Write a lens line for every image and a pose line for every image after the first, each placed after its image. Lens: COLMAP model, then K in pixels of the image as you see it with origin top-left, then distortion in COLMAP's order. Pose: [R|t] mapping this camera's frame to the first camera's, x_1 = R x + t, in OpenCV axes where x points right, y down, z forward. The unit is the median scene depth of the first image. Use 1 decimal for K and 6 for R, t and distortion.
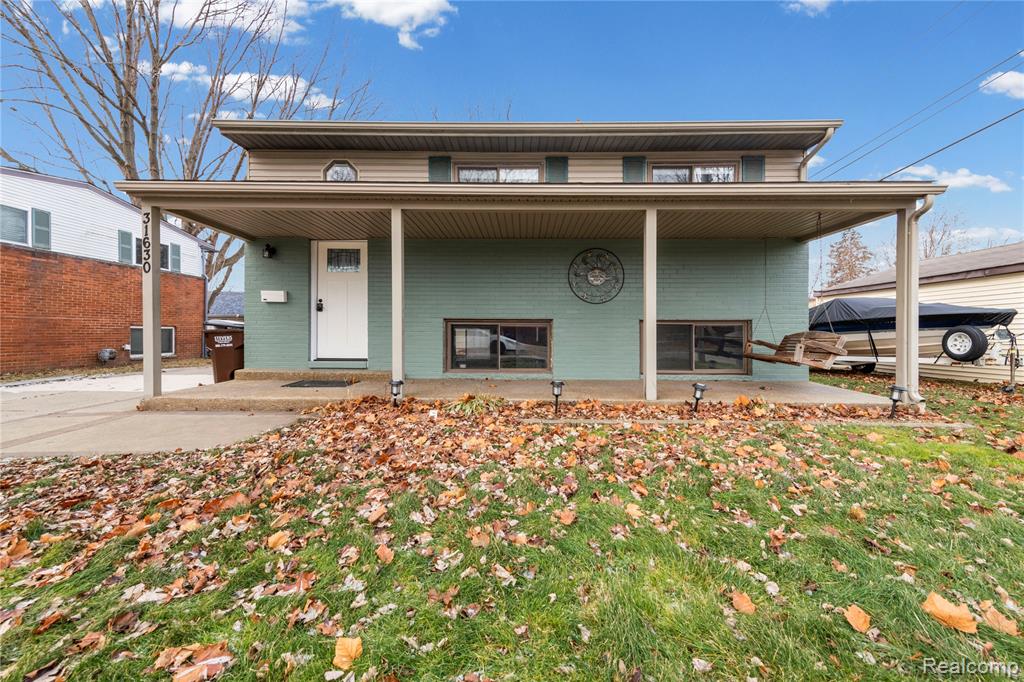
lens RADIAL K [[386.5, 0, 512.3], [0, 386.5, 339.4], [0, 0, 1]] dist [0.015956, -0.000041]
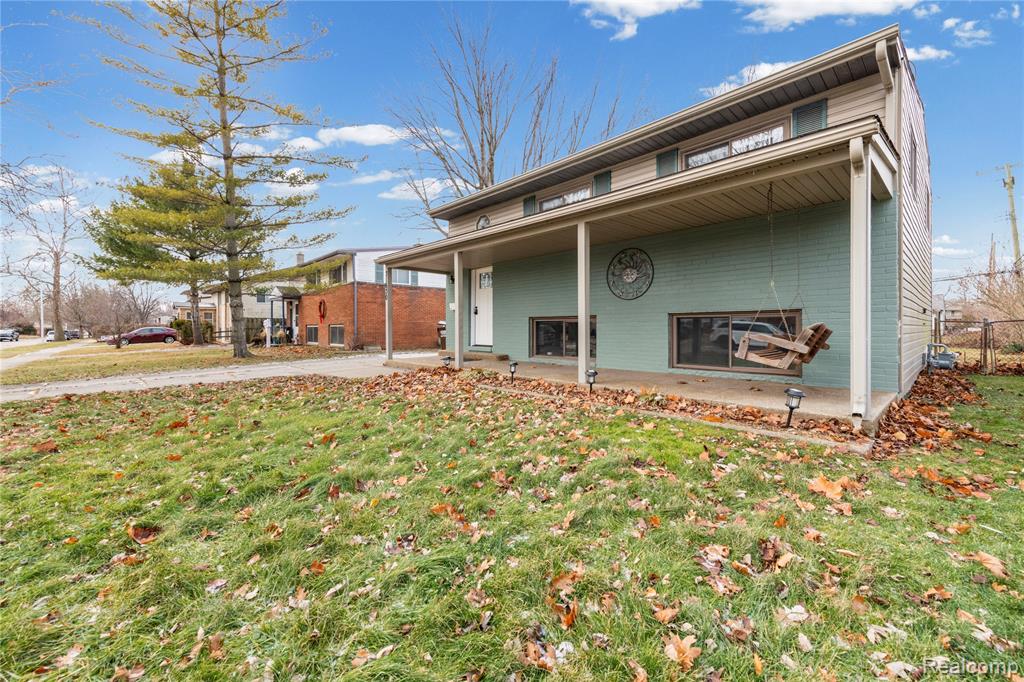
lens RADIAL K [[407.2, 0, 511.1], [0, 407.2, 333.1], [0, 0, 1]] dist [-0.000070, -0.000137]
pose [[0.685616, 0.002851, -0.727958, 0.805587], [-0.005839, 0.999982, -0.001582, 0.003506], [0.727940, 0.005335, 0.685620, -0.013623]]
